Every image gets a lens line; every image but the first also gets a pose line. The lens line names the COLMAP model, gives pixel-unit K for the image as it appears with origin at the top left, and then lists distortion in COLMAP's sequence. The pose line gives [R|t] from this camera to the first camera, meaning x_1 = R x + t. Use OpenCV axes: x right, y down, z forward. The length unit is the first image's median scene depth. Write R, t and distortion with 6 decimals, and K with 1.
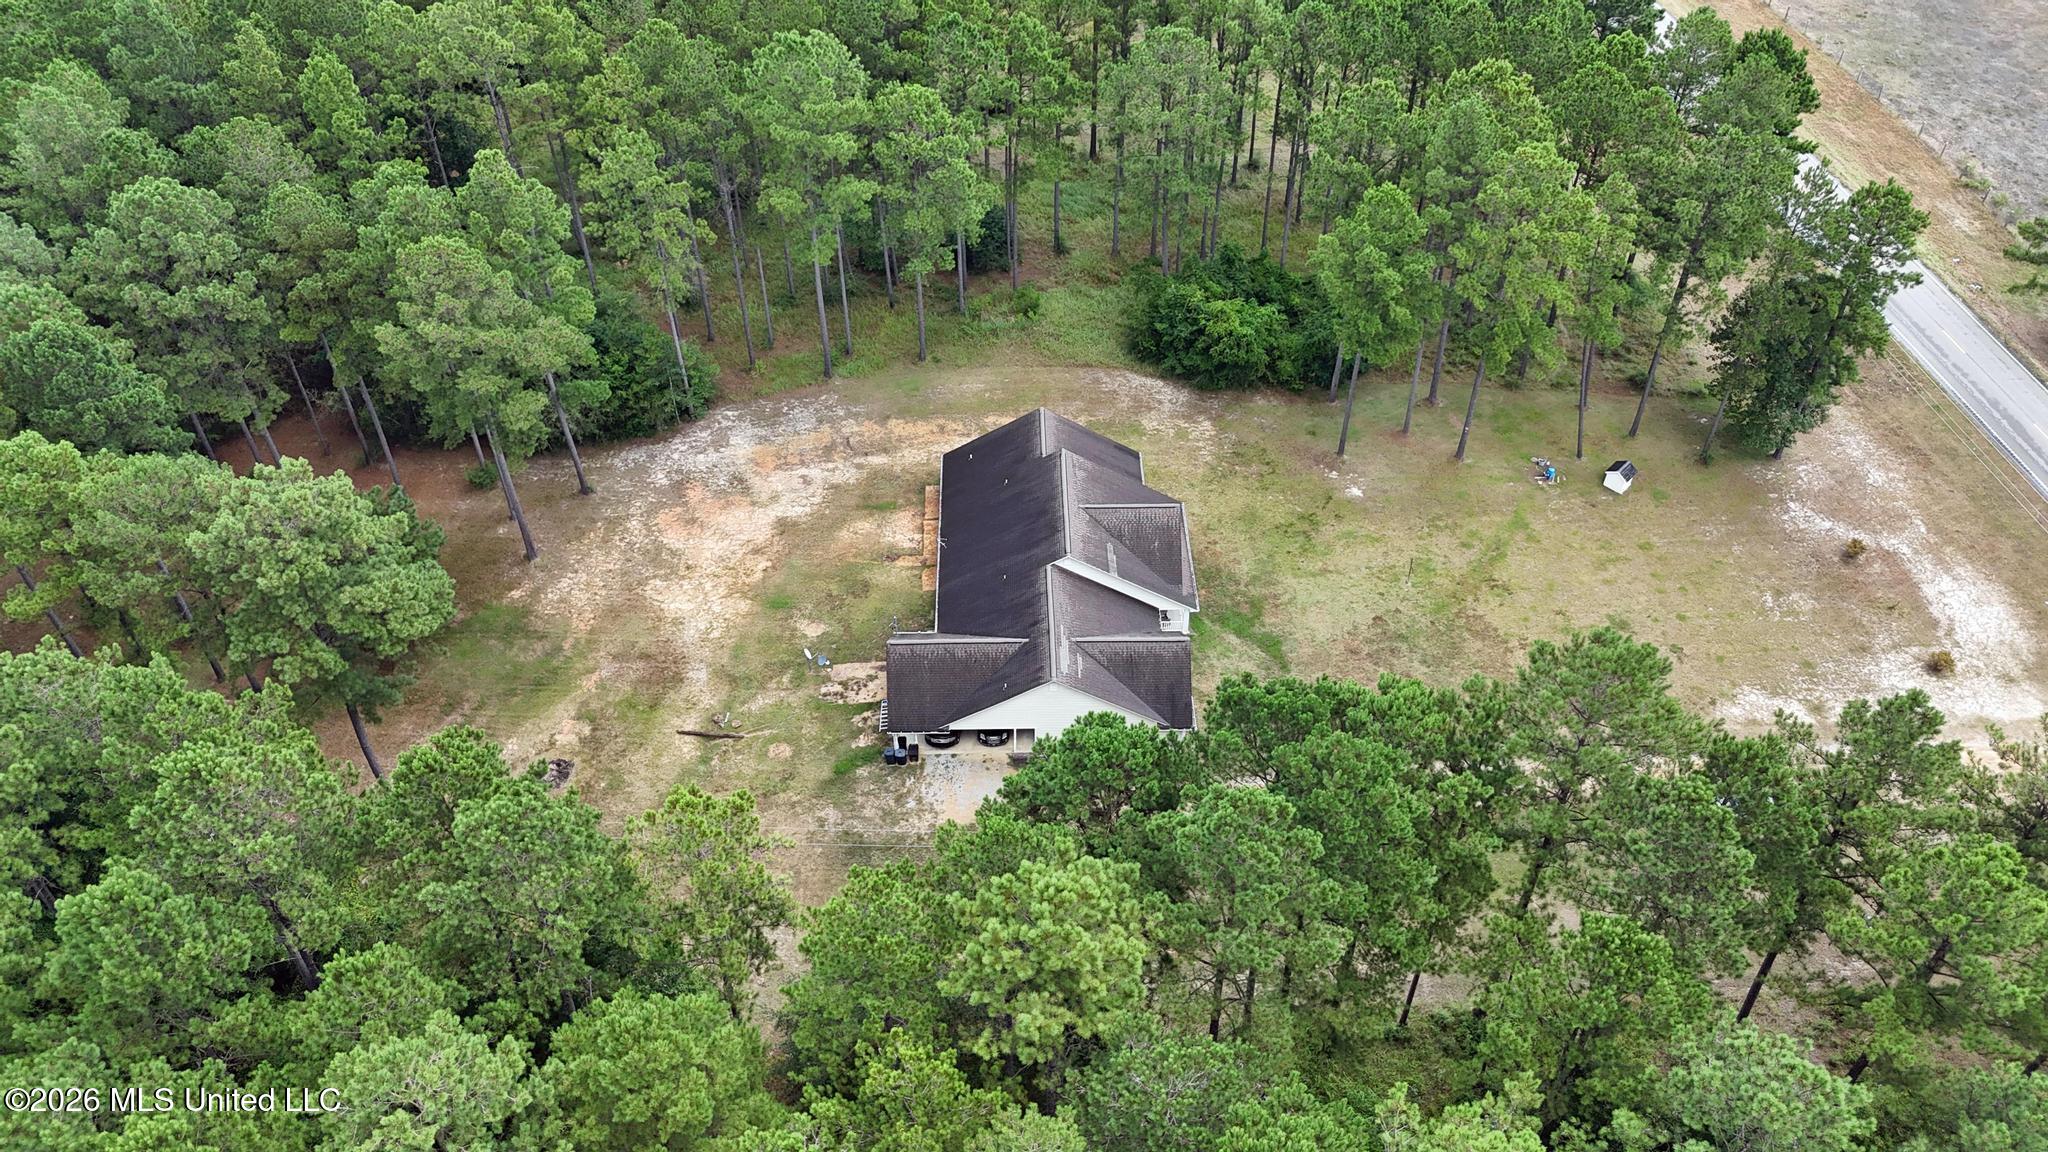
lens RADIAL K [[1502.4, 0, 1035.5], [0, 1502.4, 567.1], [0, 0, 1]] dist [0.047681, -0.029493]
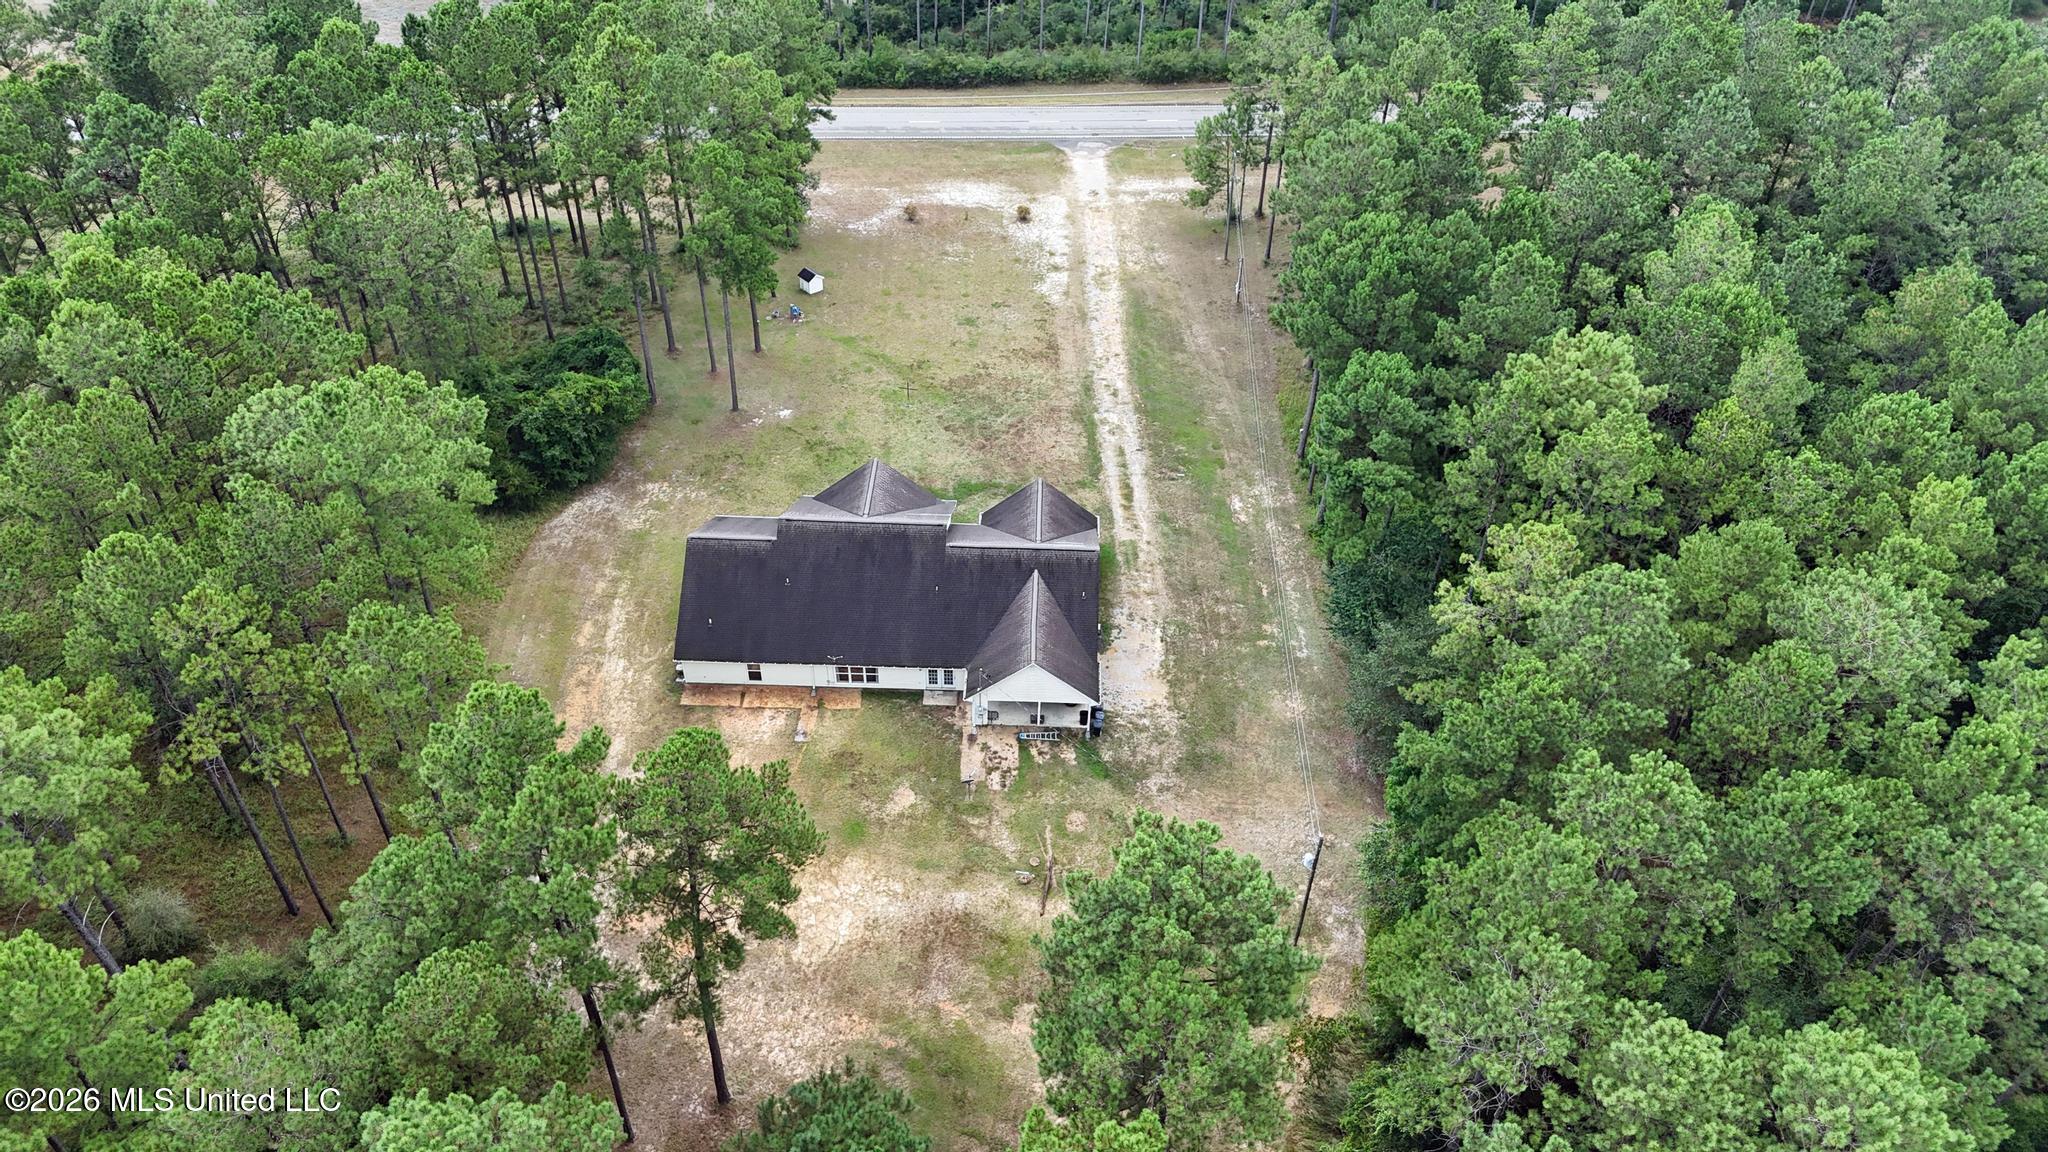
lens RADIAL K [[1502.4, 0, 1028.0], [0, 1502.4, 576.8], [0, 0, 1]] dist [0.047681, -0.029493]
pose [[0.047903, -0.660073, 0.749673, -0.685115], [0.655888, 0.586841, 0.474792, -0.389275], [-0.753336, 0.468958, 0.461046, 0.433589]]
